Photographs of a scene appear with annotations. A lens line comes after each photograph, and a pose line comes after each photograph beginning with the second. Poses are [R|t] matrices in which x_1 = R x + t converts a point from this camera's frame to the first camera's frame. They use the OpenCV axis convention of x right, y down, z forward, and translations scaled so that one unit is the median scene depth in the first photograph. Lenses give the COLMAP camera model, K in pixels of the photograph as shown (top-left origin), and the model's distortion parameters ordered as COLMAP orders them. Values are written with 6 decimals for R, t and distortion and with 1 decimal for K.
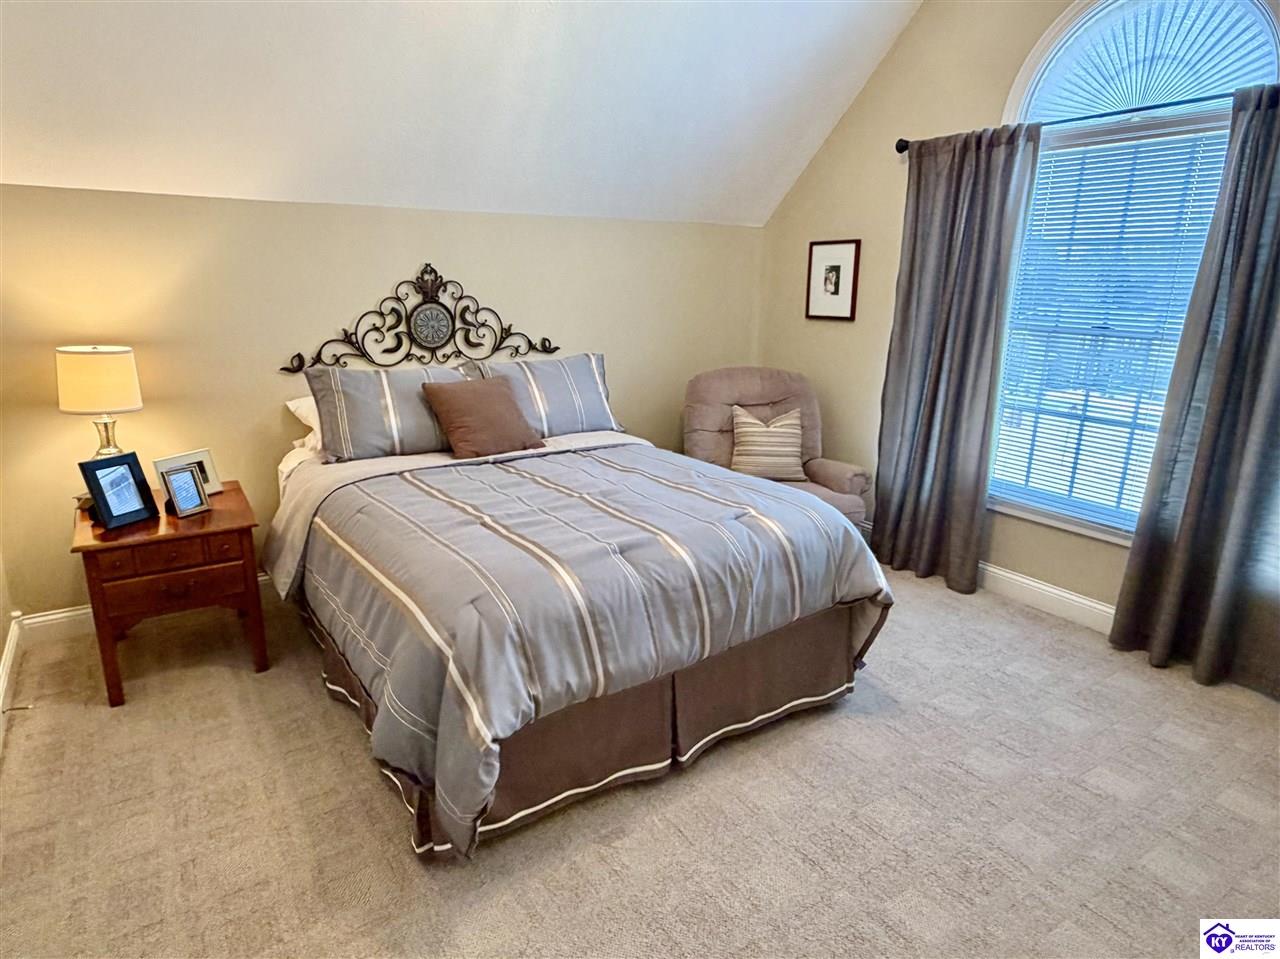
lens RADIAL K [[750.8, 0, 637.0], [0, 750.8, 477.0], [0, 0, 1]] dist [-0.002384, 0.006625]
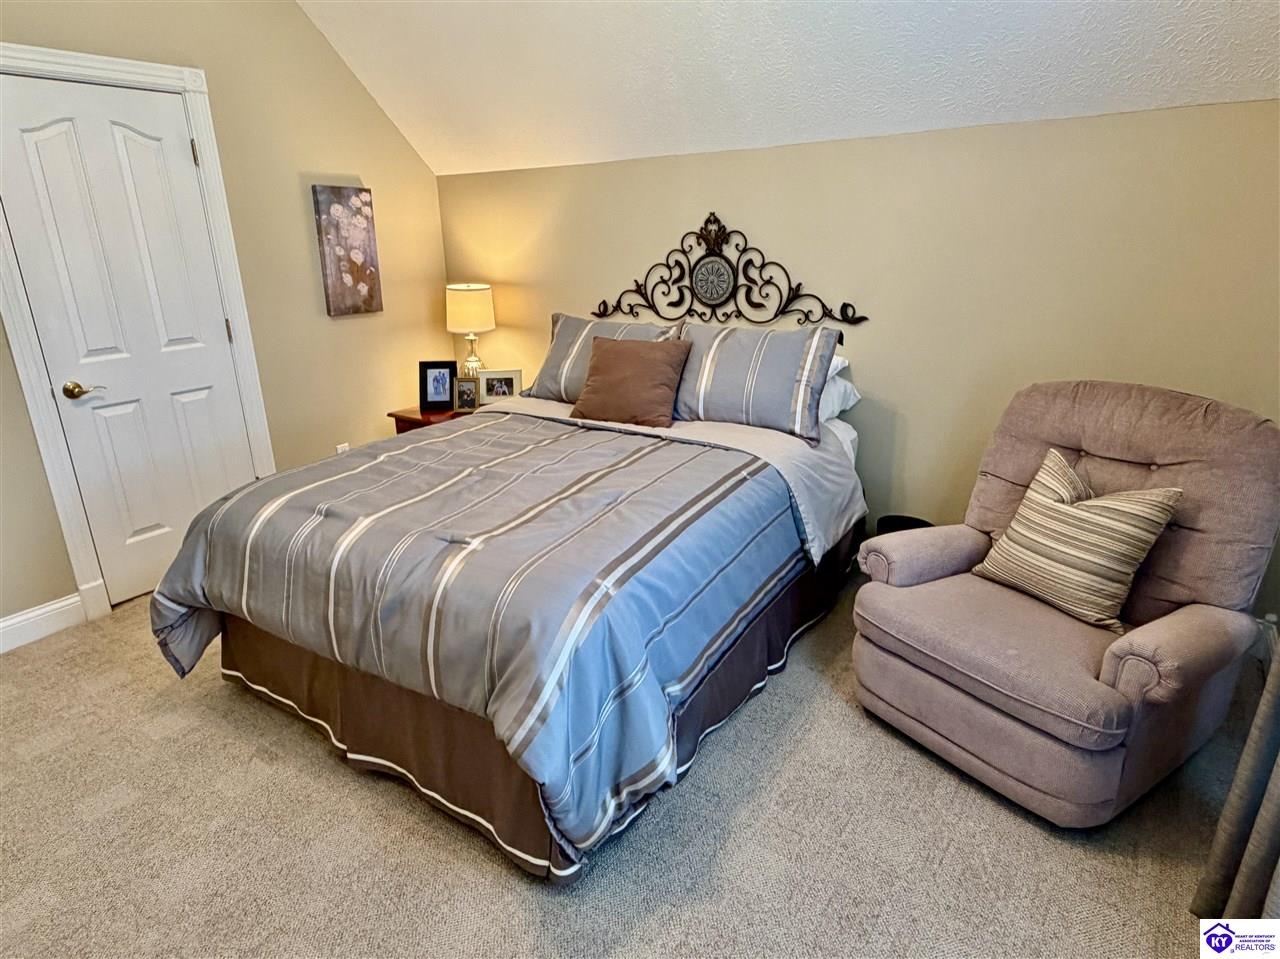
lens RADIAL K [[750.8, 0, 634.4], [0, 750.8, 480.6], [0, 0, 1]] dist [-0.002384, 0.006625]
pose [[0.370569, 0.275900, -0.886881, 0.581645], [-0.212731, 0.954692, 0.208109, -0.138805], [0.904115, 0.111548, 0.412472, 0.560061]]
